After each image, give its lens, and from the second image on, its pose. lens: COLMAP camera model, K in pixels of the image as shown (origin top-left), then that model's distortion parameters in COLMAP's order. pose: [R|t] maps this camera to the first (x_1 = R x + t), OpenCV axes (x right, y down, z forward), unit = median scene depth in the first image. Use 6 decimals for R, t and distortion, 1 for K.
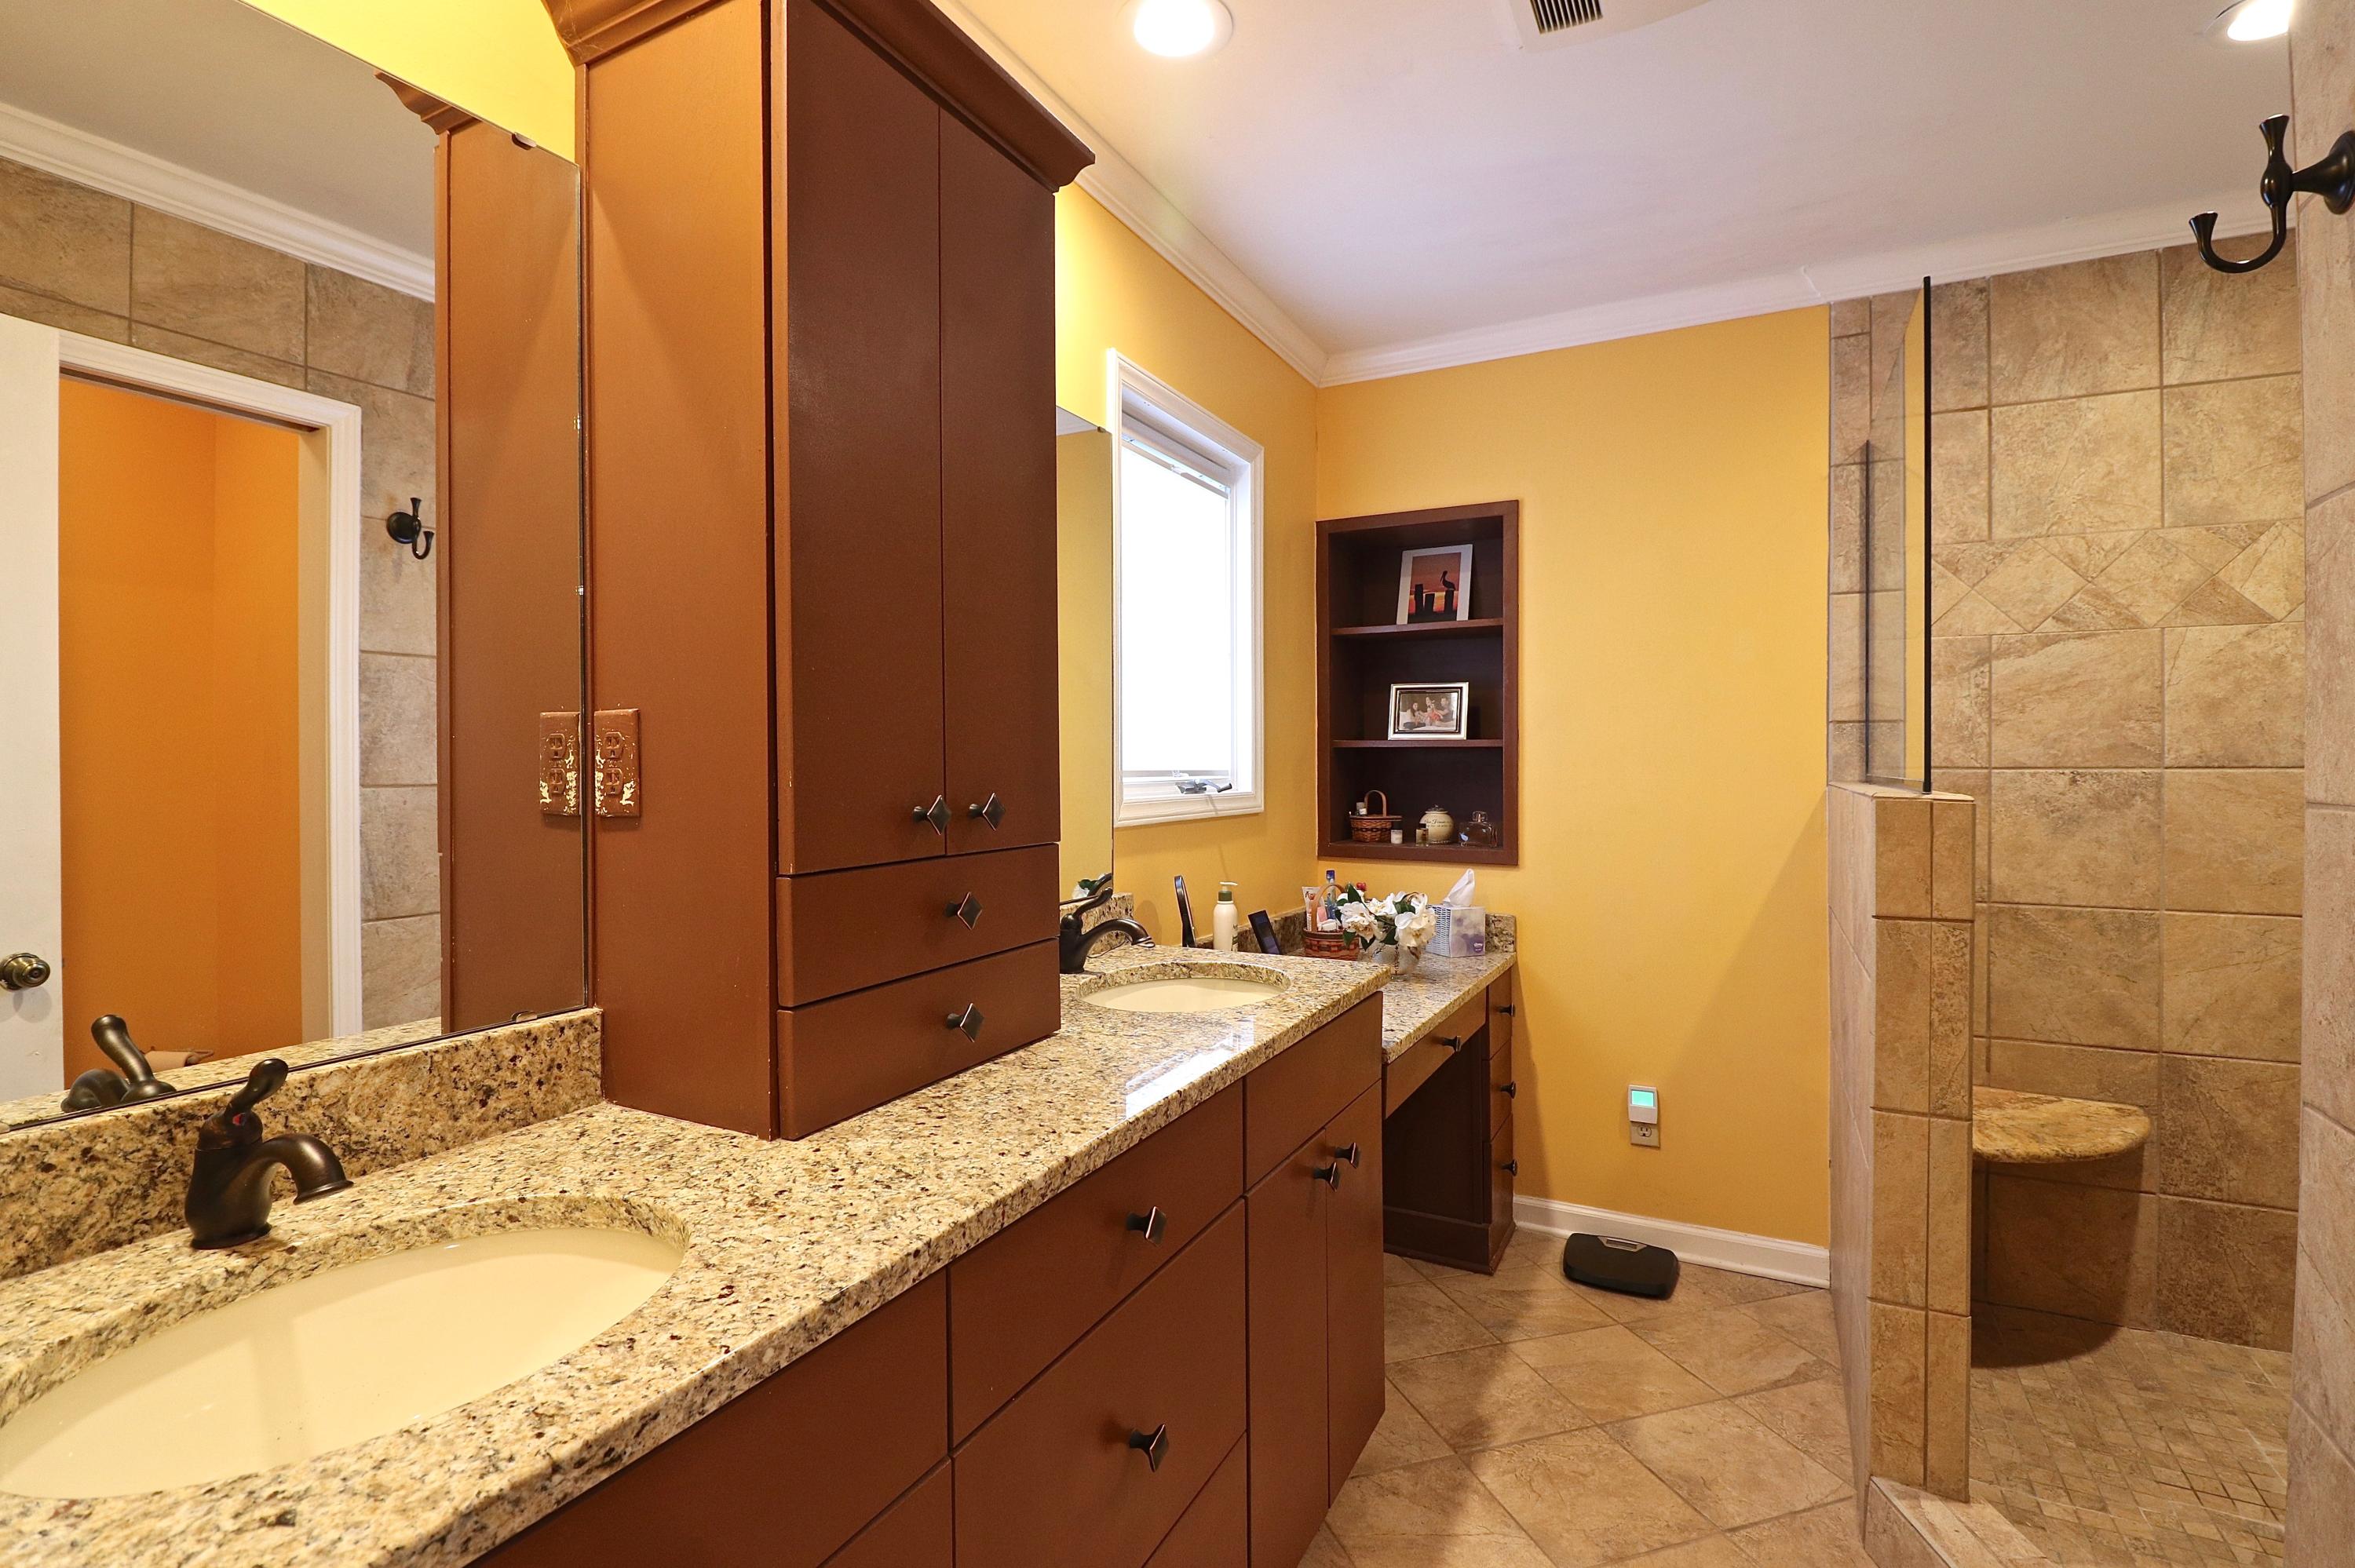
lens RADIAL K [[1112.4, 0, 1168.5], [0, 1112.4, 775.5], [0, 0, 1]] dist [-0.004476, -0.009716]
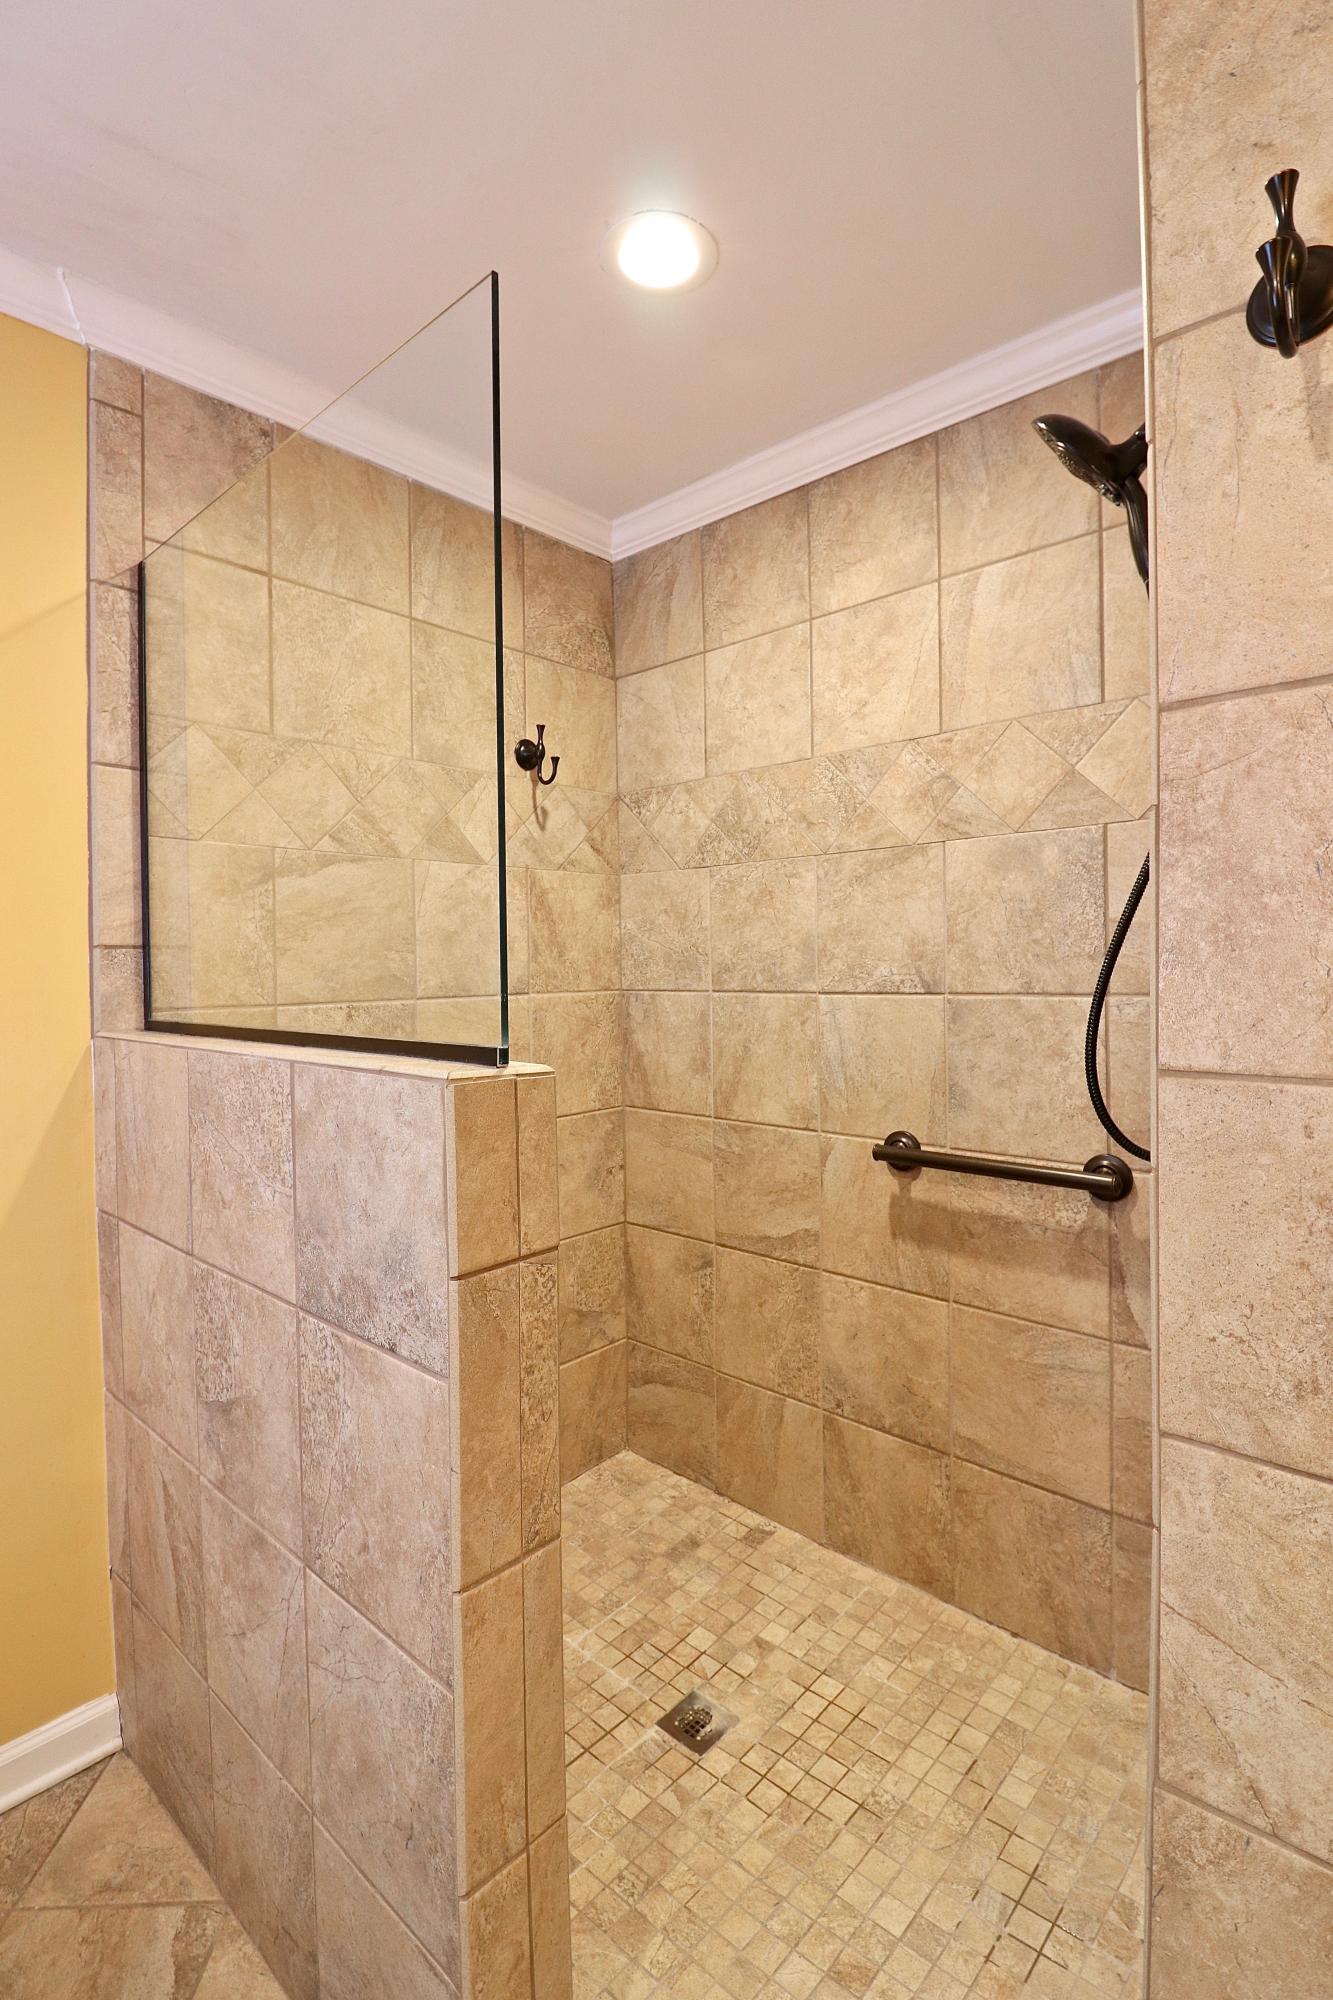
lens RADIAL K [[944.8, 0, 655.8], [0, 944.8, 971.5], [0, 0, 1]] dist [-0.004476, -0.009716]
pose [[0.249156, -0.008135, 0.968429, 0.122993], [0.023069, 0.999731, 0.002463, -0.028416], [-0.968189, 0.021727, 0.249277, 0.561996]]
